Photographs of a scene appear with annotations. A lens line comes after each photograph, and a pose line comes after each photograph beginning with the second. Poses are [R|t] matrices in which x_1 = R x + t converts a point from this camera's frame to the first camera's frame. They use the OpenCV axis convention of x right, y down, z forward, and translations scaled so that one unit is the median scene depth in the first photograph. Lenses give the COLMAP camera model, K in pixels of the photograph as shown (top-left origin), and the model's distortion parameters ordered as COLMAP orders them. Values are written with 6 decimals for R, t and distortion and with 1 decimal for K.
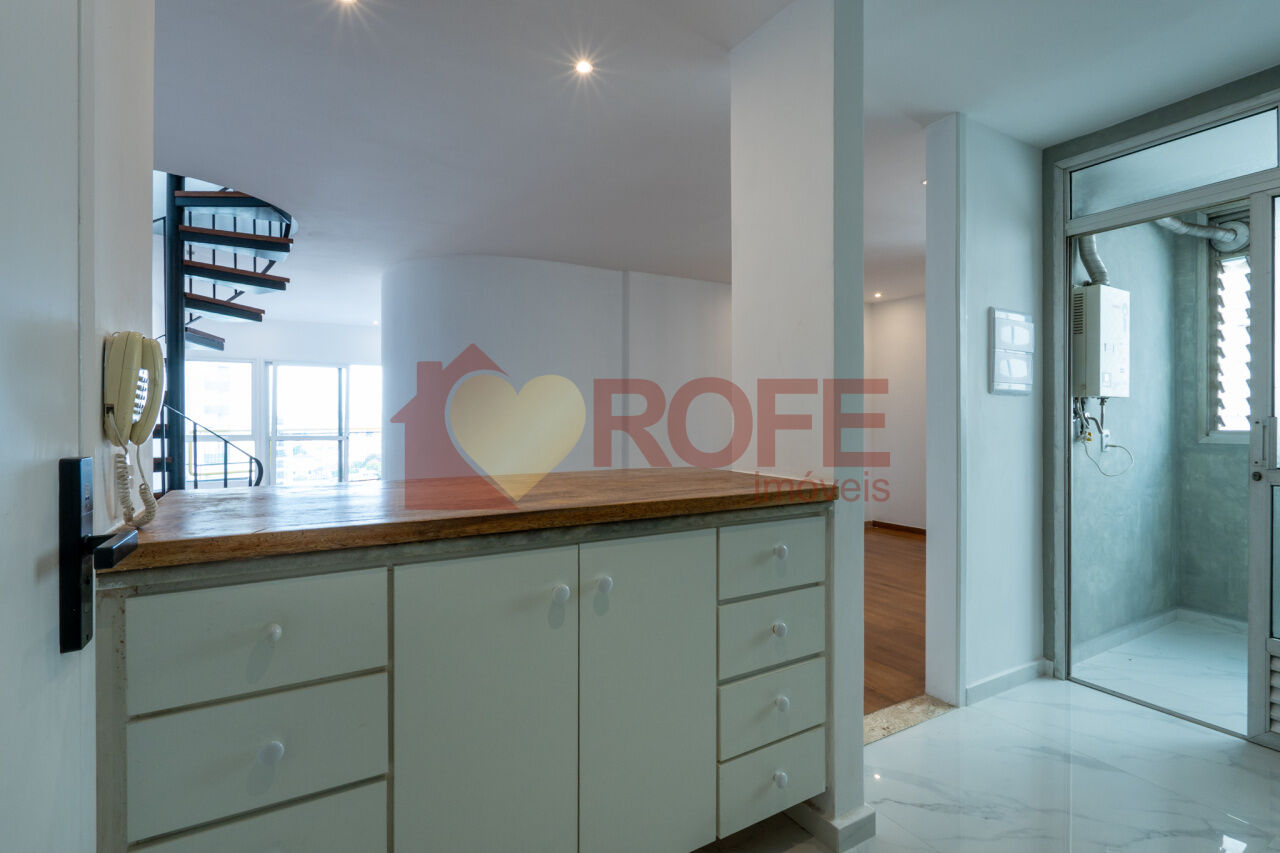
lens RADIAL K [[589.9, 0, 636.1], [0, 589.9, 419.8], [0, 0, 1]] dist [-0.006123, 0.001802]
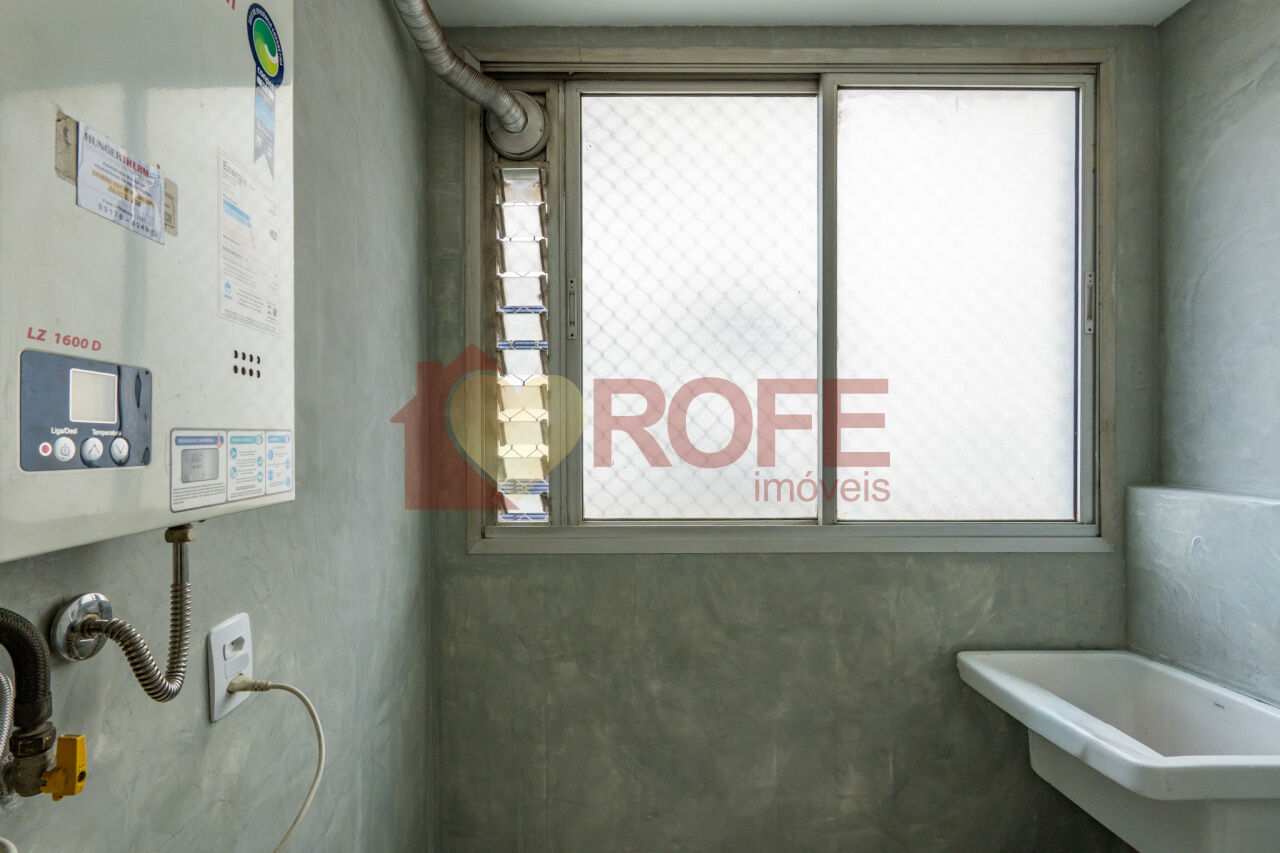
lens RADIAL K [[589.9, 0, 605.8], [0, 589.9, 441.7], [0, 0, 1]] dist [-0.006123, 0.001802]
pose [[0.480789, -0.007199, 0.876807, 0.612315], [0.005002, 0.999973, 0.005467, -0.051891], [-0.876822, 0.001757, 0.480812, 0.693416]]
